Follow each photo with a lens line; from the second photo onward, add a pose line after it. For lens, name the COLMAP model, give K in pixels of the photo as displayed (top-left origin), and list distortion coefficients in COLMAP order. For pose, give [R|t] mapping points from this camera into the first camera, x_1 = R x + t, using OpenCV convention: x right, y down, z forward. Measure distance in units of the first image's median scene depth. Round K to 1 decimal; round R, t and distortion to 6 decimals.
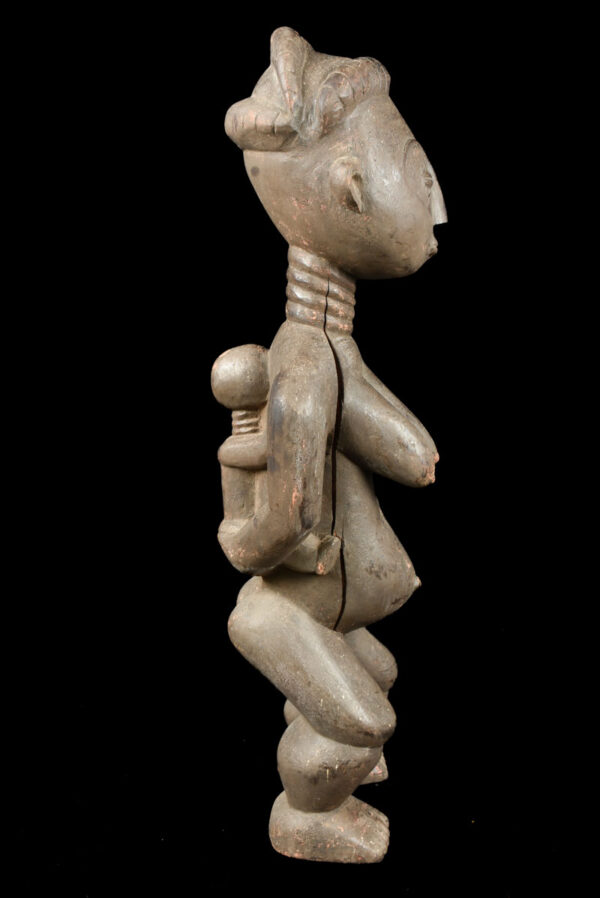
lens RADIAL K [[953.4, 0, 305.1], [0, 953.4, 453.0], [0, 0, 1]] dist [-0.064595, 0.000000]
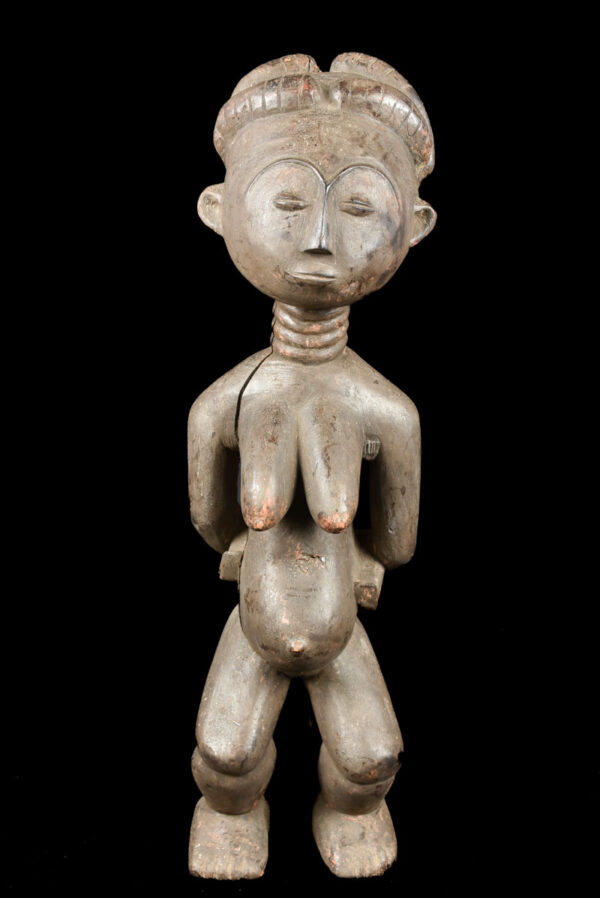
lens RADIAL K [[1041.4, 0, 296.2], [0, 1041.4, 448.3], [0, 0, 1]] dist [-0.043864, 0.000000]
pose [[0.113469, 0.215117, -0.969974, 1.161616], [-0.241841, 0.952896, 0.183039, -0.249902], [0.963659, 0.213810, 0.160148, 0.909354]]
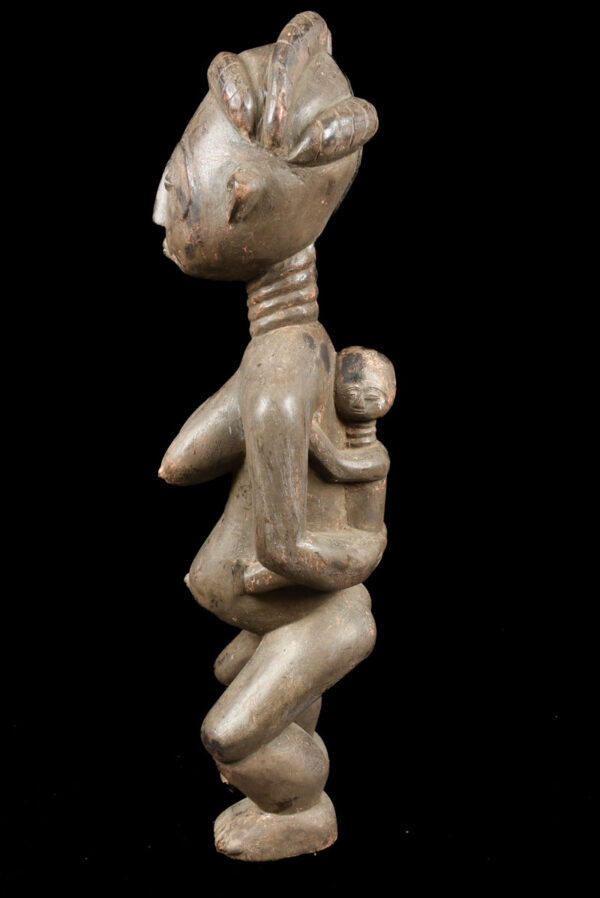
lens RADIAL K [[953.4, 0, 306.6], [0, 953.4, 440.7], [0, 0, 1]] dist [-0.064595, 0.000000]
pose [[-0.995424, 0.027121, -0.091627, 0.091821], [-0.016597, 0.895230, 0.445295, -0.504497], [0.094104, 0.444778, -0.890684, 2.087647]]
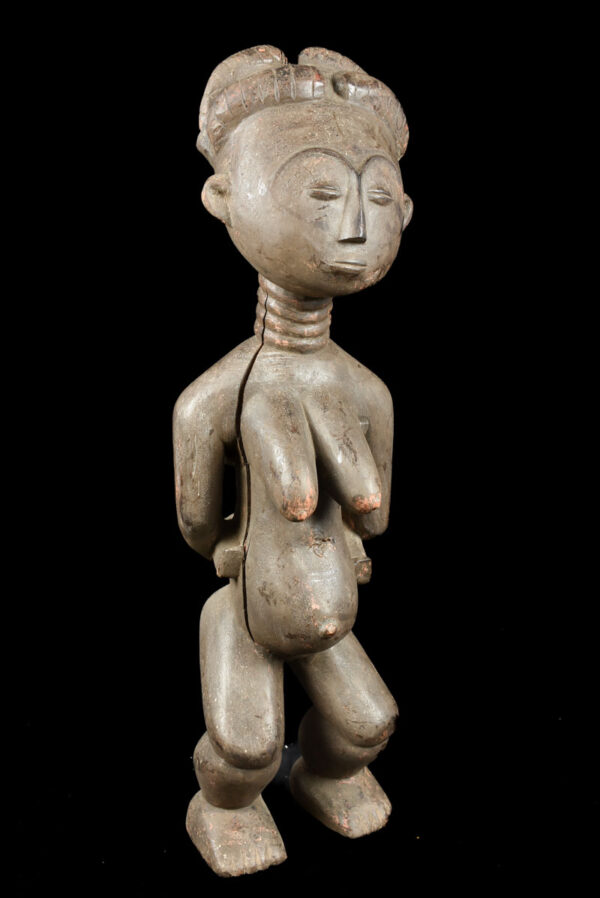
lens RADIAL K [[953.4, 0, 298.0], [0, 953.4, 451.5], [0, 0, 1]] dist [-0.064595, 0.000000]
pose [[0.530641, 0.200145, -0.823627, 0.930018], [-0.201495, 0.973651, 0.106784, -0.138526], [0.823298, 0.109292, 0.556988, 0.505645]]
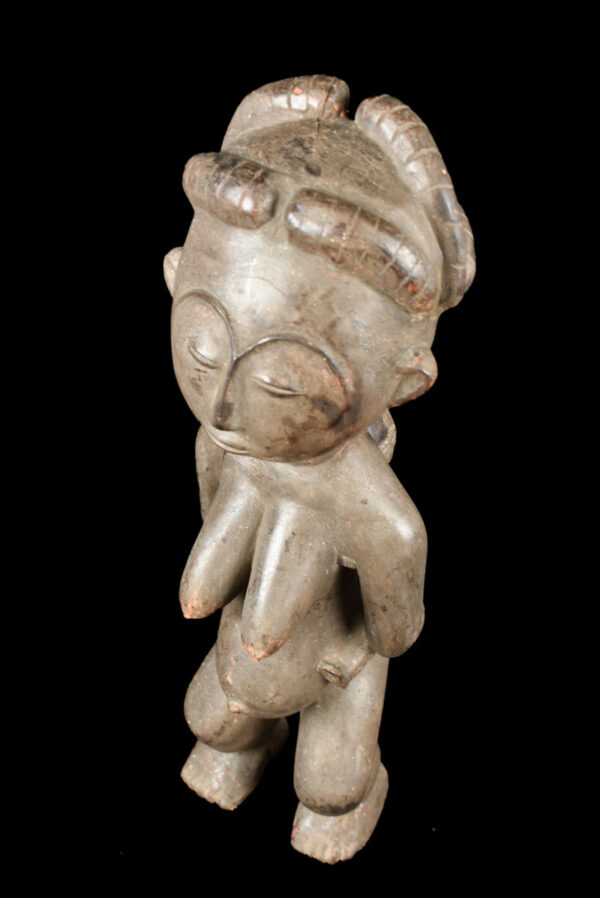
lens RADIAL K [[1145.8, 0, 296.8], [0, 1145.8, 455.1], [0, 0, 1]] dist [-0.028976, 0.000000]
pose [[-0.444371, 0.625109, -0.641696, 0.699024], [-0.211847, 0.622661, 0.753269, -0.907776], [0.870434, 0.470672, -0.144265, 1.236180]]
